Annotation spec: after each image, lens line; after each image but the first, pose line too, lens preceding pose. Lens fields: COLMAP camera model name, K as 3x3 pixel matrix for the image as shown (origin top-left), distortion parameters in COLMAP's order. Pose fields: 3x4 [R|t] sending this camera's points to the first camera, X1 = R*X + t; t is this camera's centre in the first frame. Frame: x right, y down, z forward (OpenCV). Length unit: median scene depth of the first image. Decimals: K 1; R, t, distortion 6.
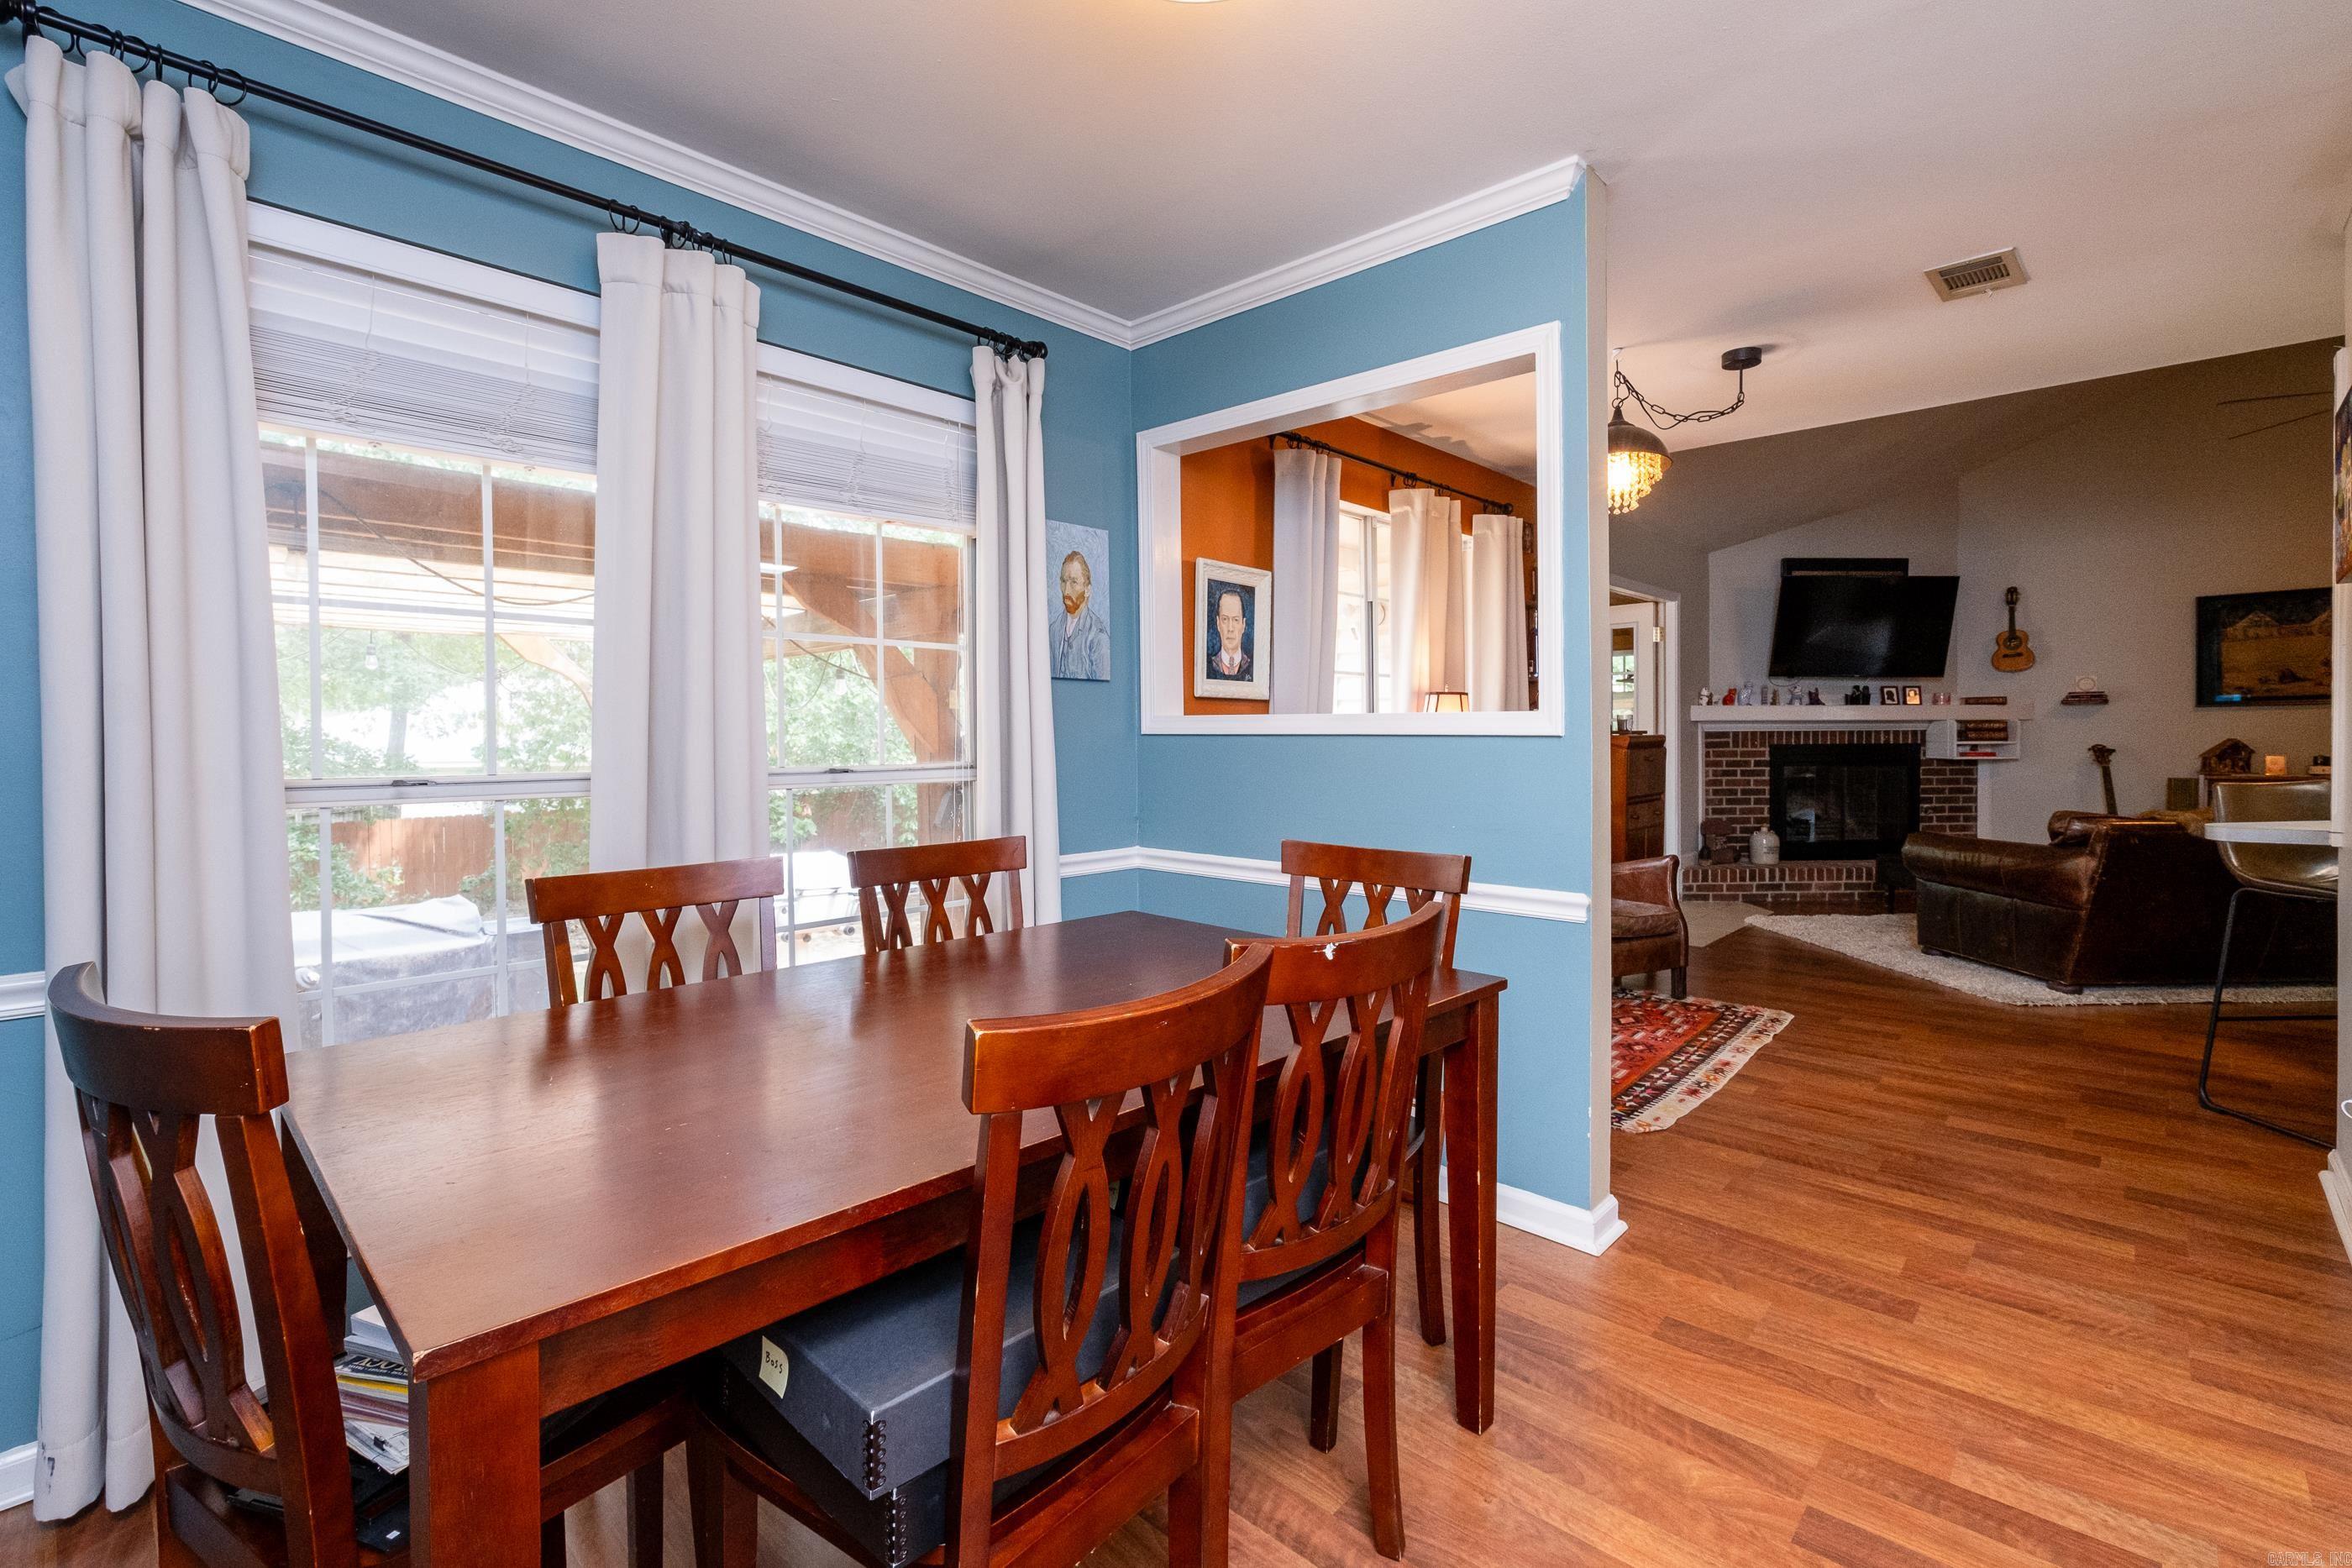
lens RADIAL K [[1060.2, 0, 1147.0], [0, 1060.2, 742.2], [0, 0, 1]] dist [-0.003641, 0.000350]
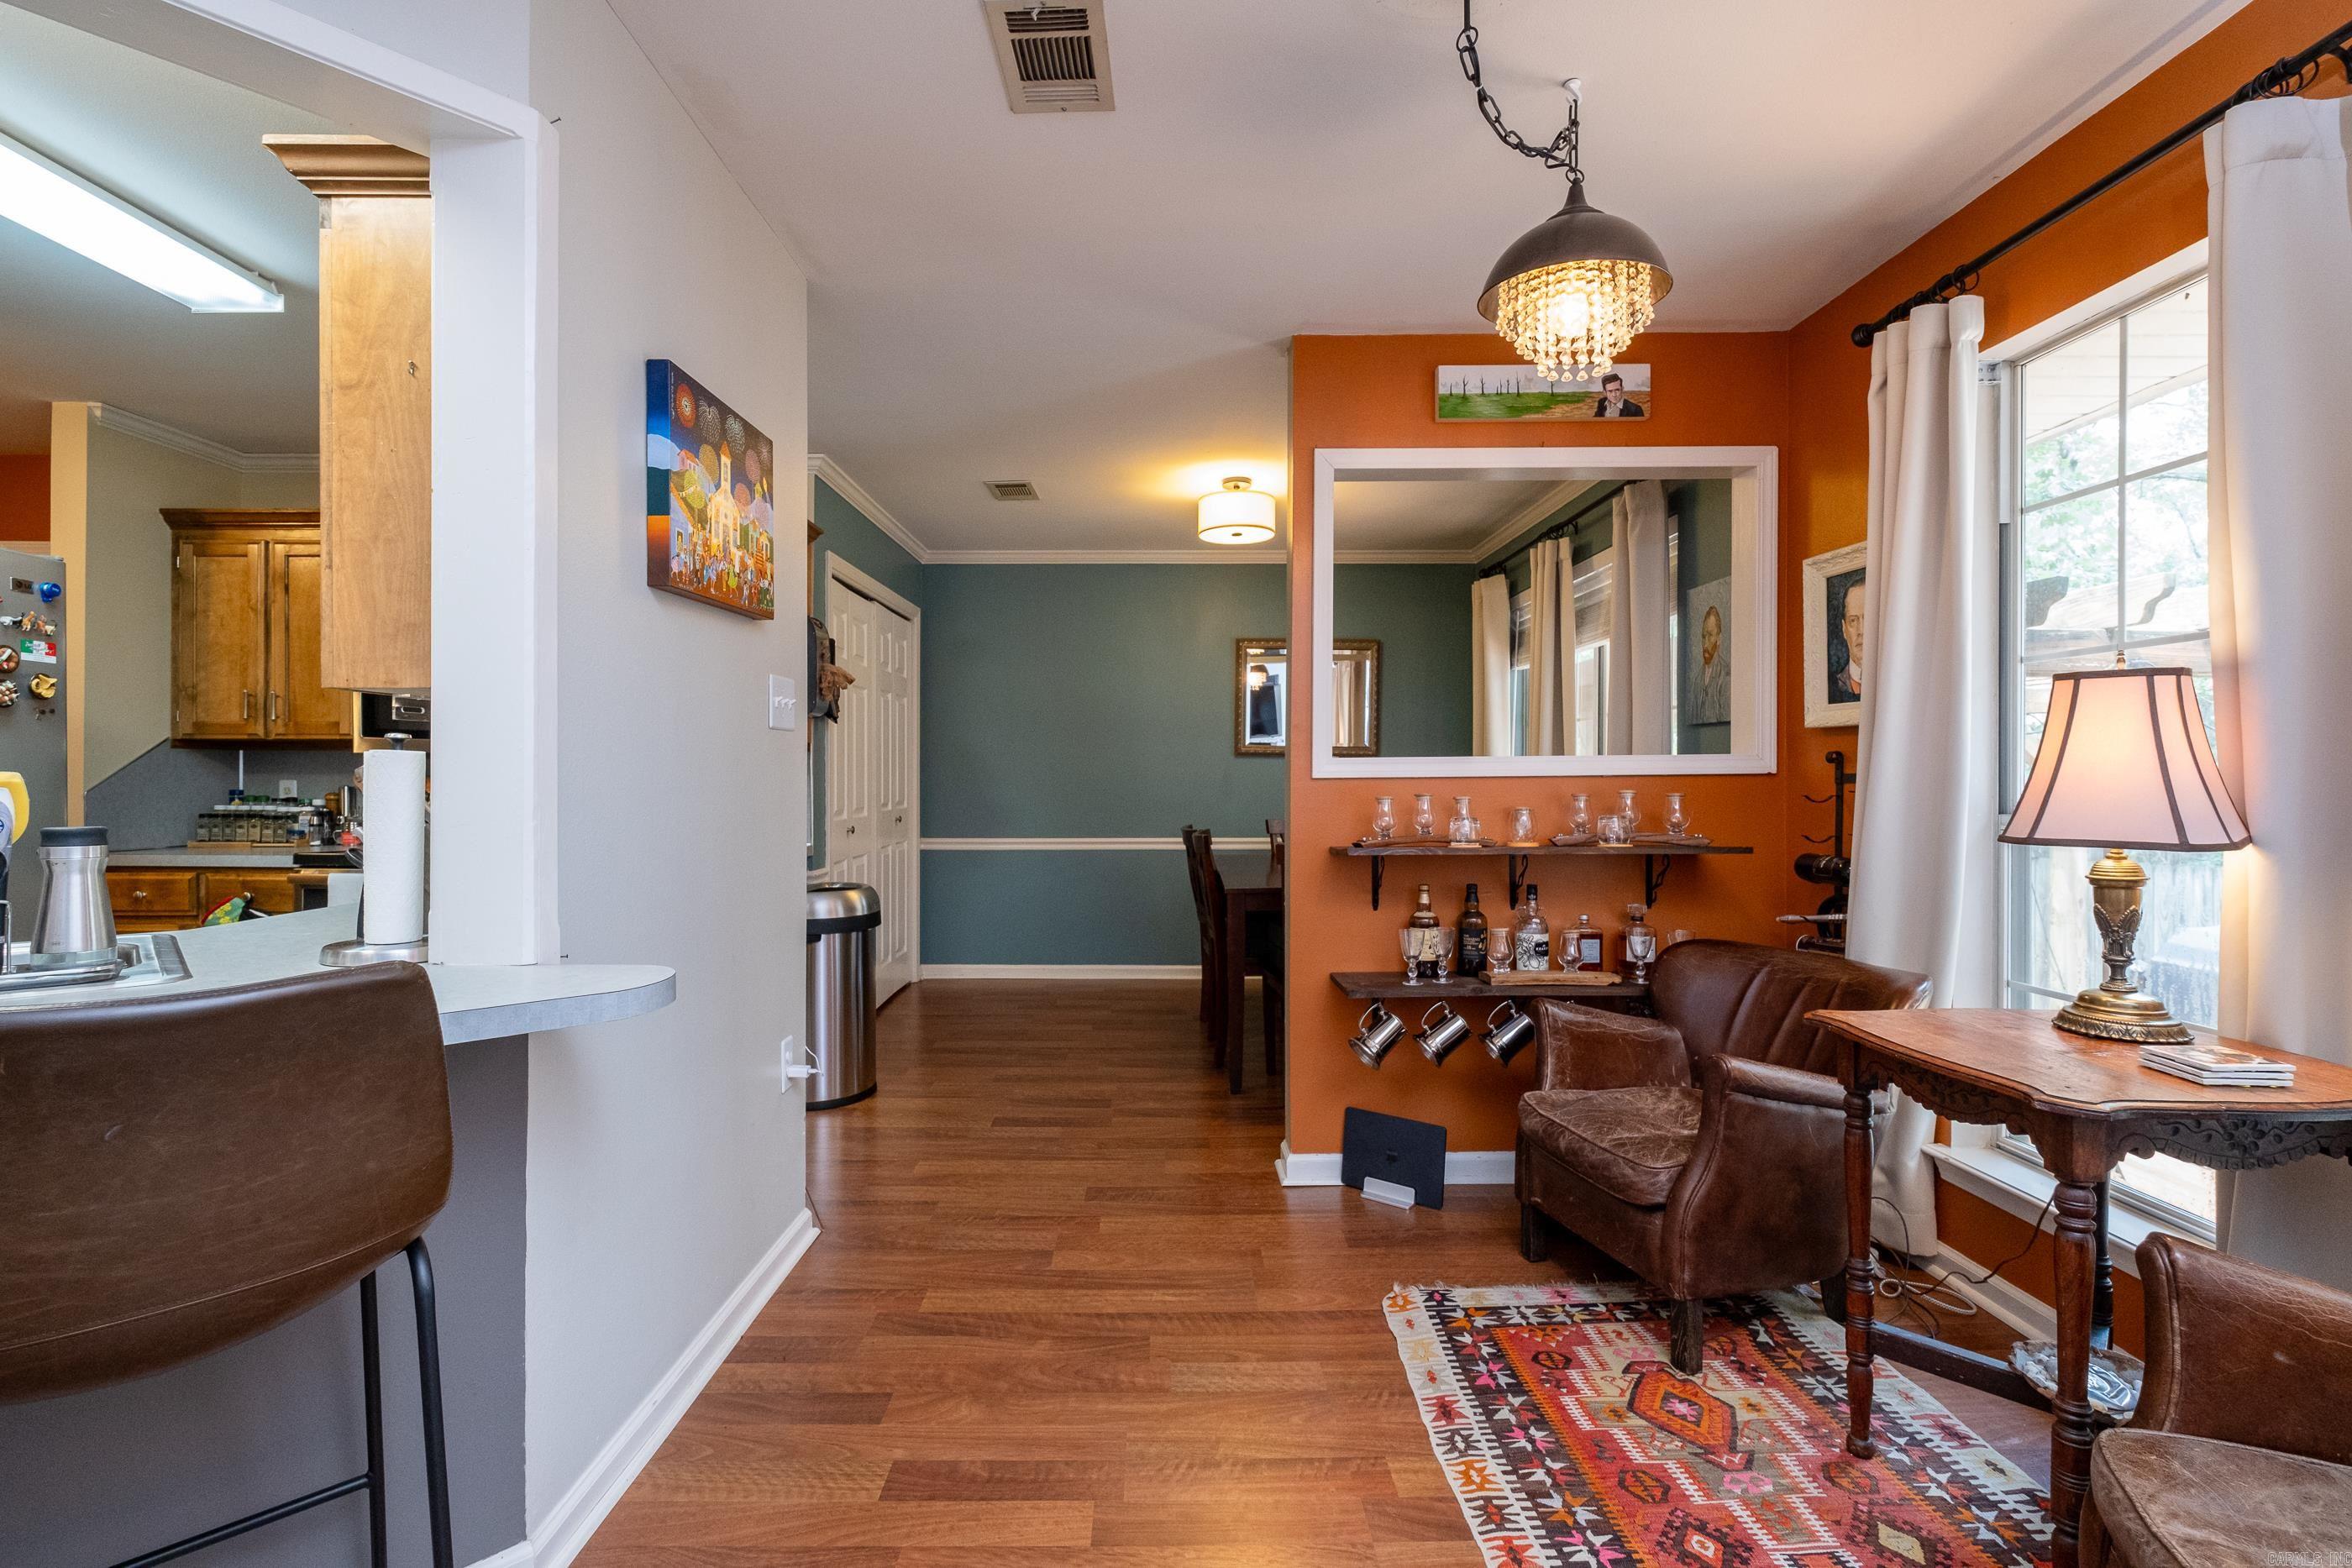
lens RADIAL K [[1060.2, 0, 1160.5], [0, 1060.2, 777.9], [0, 0, 1]] dist [-0.003641, 0.000350]
pose [[-0.723501, 0.005166, -0.690304, 1.085123], [-0.002511, 0.999946, 0.010116, -0.013662], [0.690319, 0.009052, -0.723449, 1.391309]]
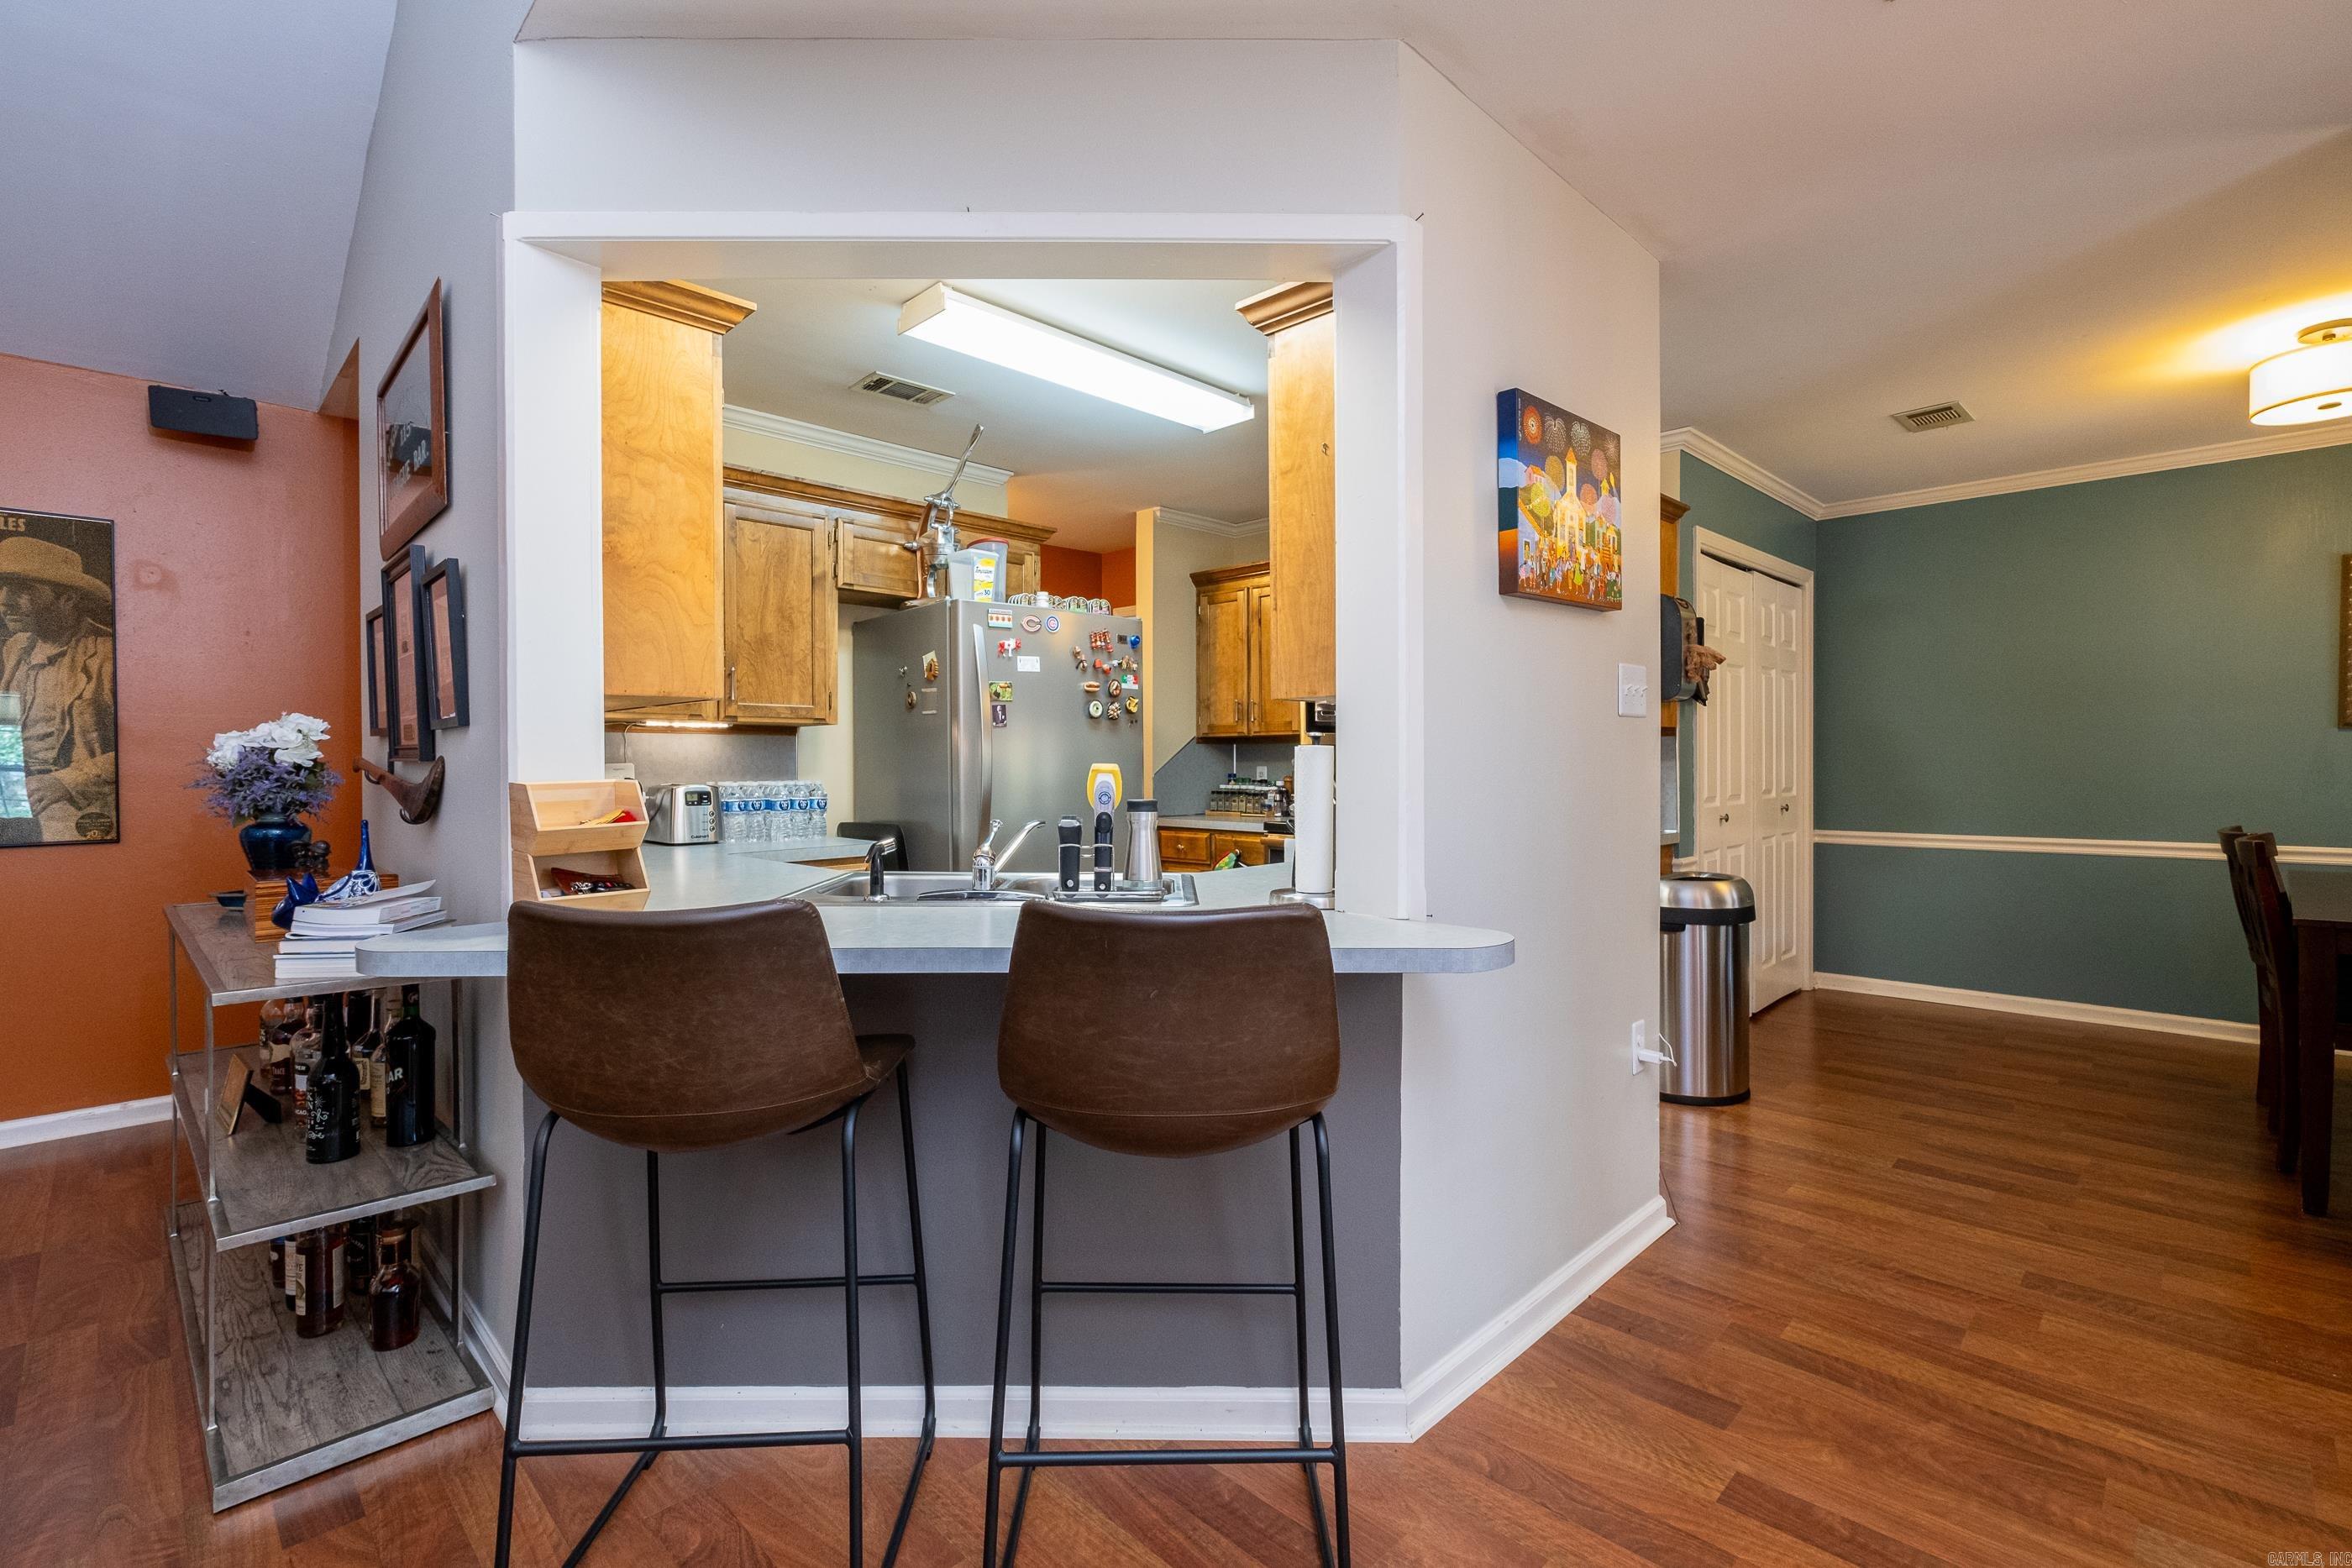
lens RADIAL K [[1060.2, 0, 1162.4], [0, 1060.2, 775.9], [0, 0, 1]] dist [-0.003641, 0.000350]
pose [[-0.999565, 0.009808, 0.027804, 1.077494], [0.010379, 0.999737, 0.020450, -0.016204], [-0.027597, 0.020730, -0.999404, 1.433870]]
